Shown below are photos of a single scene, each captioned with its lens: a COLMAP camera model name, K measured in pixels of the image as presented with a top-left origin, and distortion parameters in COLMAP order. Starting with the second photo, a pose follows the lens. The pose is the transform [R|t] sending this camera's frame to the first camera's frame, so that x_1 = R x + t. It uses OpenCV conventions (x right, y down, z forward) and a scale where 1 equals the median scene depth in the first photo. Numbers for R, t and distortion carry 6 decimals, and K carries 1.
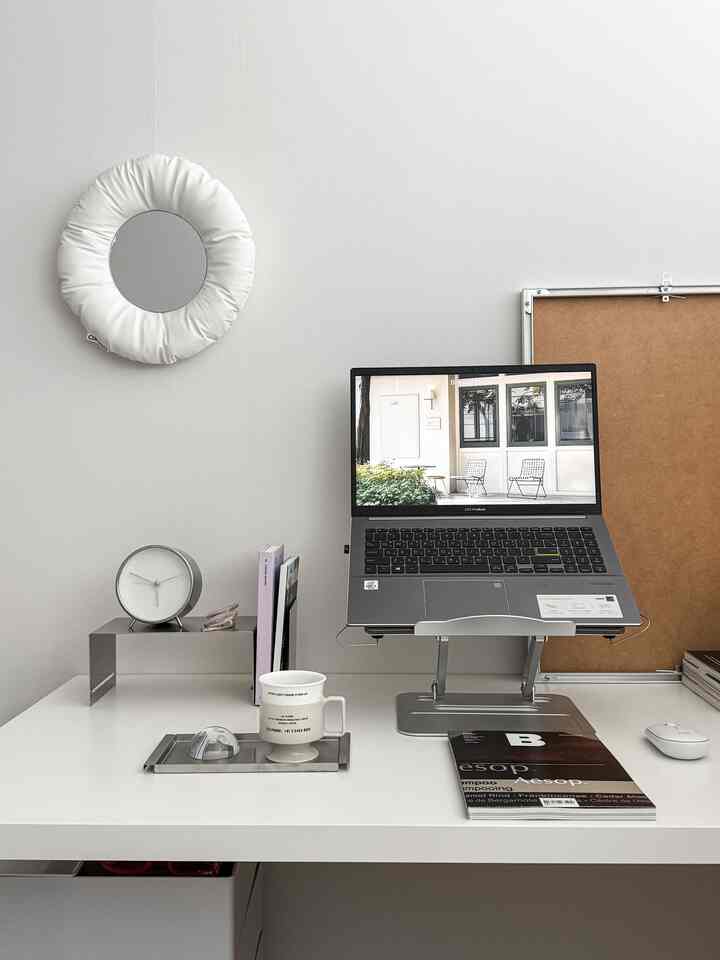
lens RADIAL K [[972.2, 0, 360.5], [0, 972.2, 473.1], [0, 0, 1]] dist [0.089168, 0.000000]
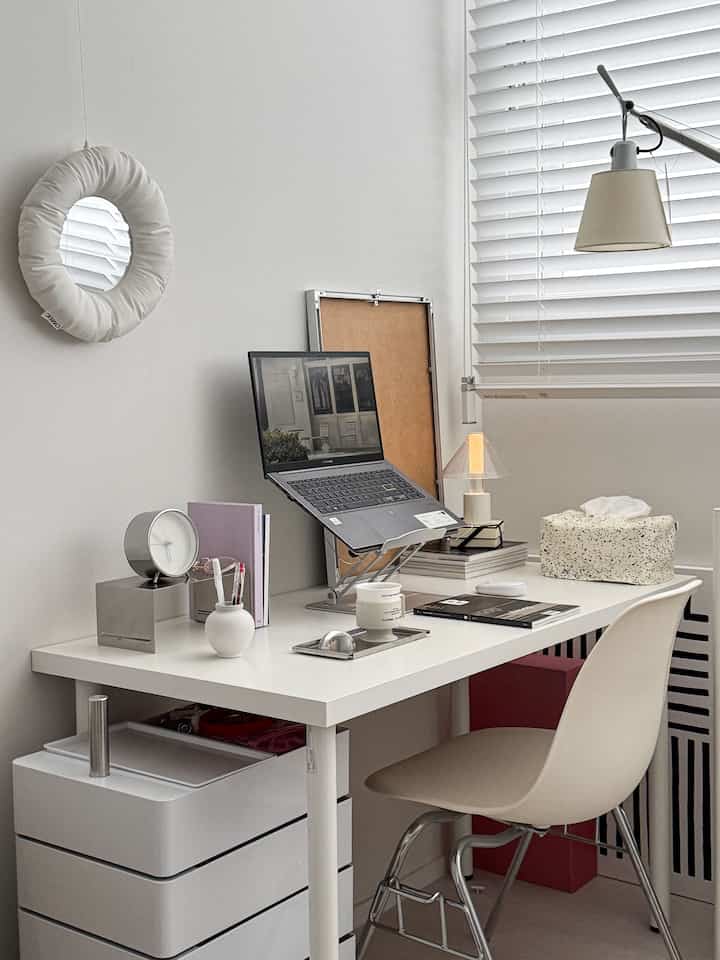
lens RADIAL K [[1254.4, 0, 359.9], [0, 1254.4, 481.7], [0, 0, 1]] dist [0.043149, 0.000000]
pose [[0.585829, -0.070769, 0.807339, -1.212632], [0.022958, 0.997229, 0.070756, -0.054014], [-0.810110, -0.022916, 0.585830, -0.031014]]
